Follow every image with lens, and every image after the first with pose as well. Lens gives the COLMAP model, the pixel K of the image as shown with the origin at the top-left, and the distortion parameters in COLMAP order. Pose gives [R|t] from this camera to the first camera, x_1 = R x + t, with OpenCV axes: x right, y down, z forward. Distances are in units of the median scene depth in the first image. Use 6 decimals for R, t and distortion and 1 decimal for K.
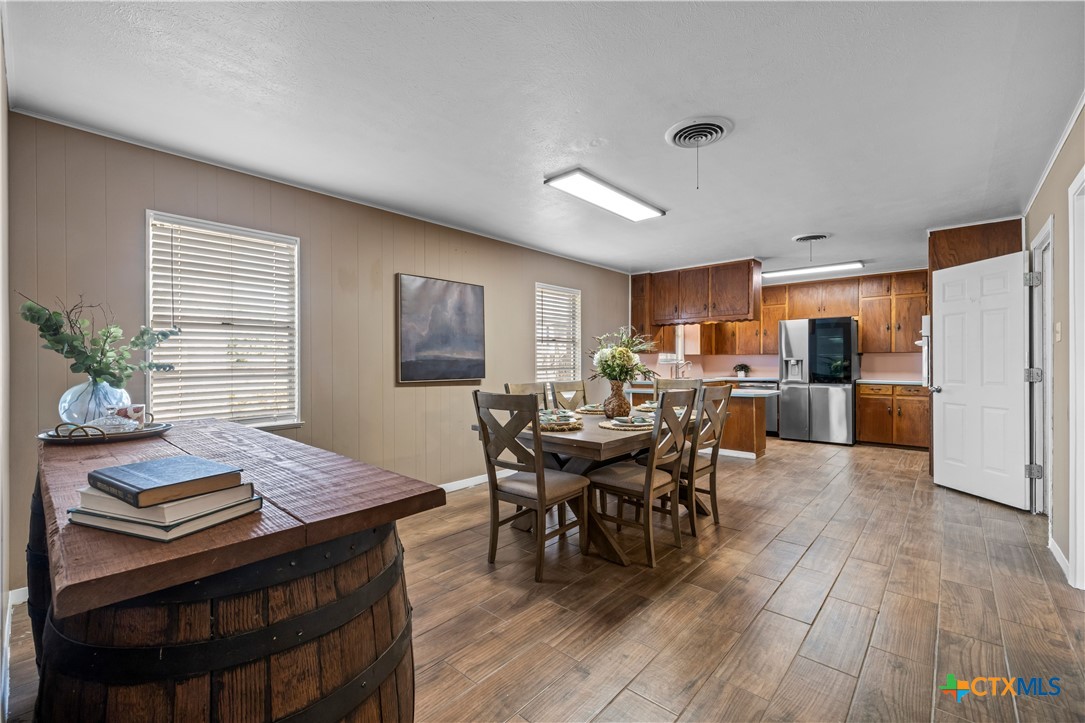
lens RADIAL K [[455.1, 0, 545.3], [0, 455.1, 363.5], [0, 0, 1]] dist [-0.001097, 0.000288]
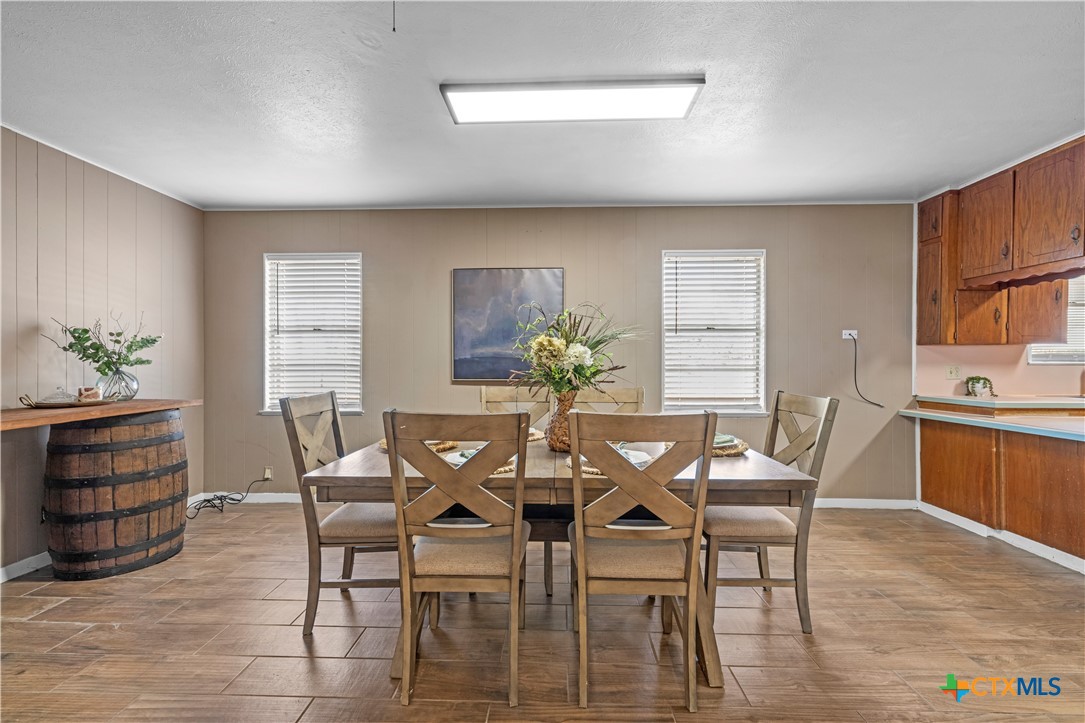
lens RADIAL K [[455.1, 0, 544.9], [0, 455.1, 362.7], [0, 0, 1]] dist [-0.001097, 0.000288]
pose [[0.643922, 0.007954, -0.765050, 0.331435], [-0.004830, 0.999968, 0.006332, -0.001869], [0.765076, -0.000382, 0.643940, 0.309687]]
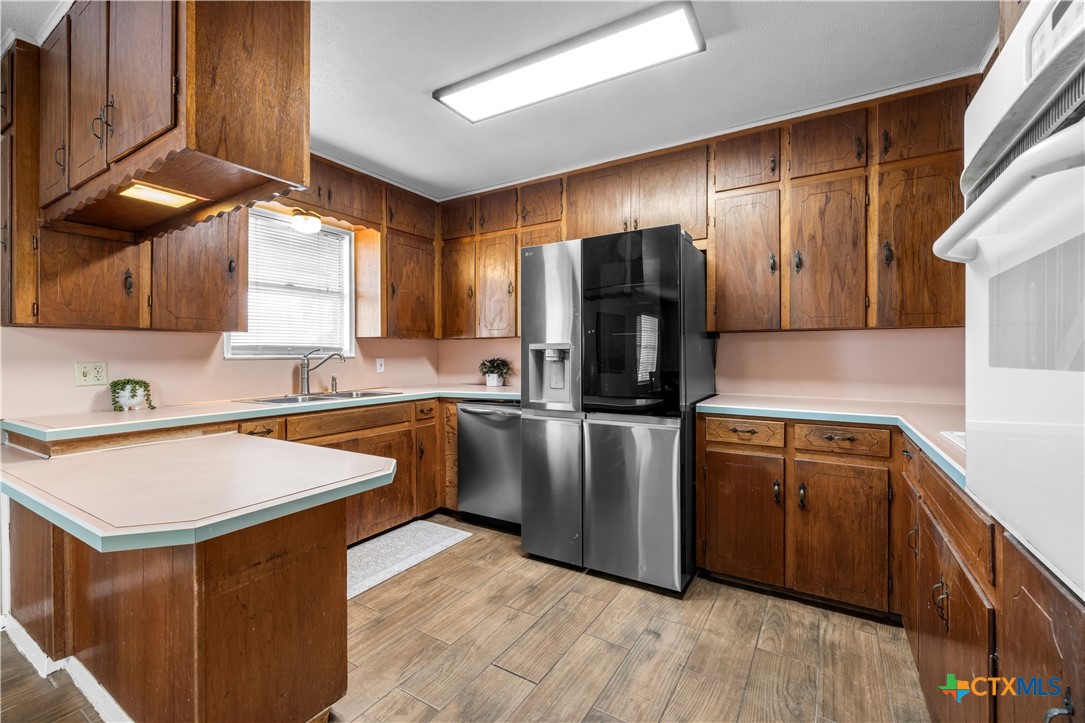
lens RADIAL K [[455.1, 0, 550.4], [0, 455.1, 355.7], [0, 0, 1]] dist [-0.001097, 0.000288]
pose [[0.982501, 0.000098, 0.186259, 0.506364], [0.000217, 0.999999, -0.001671, -0.001931], [-0.186259, 0.001682, 0.982499, 0.670423]]
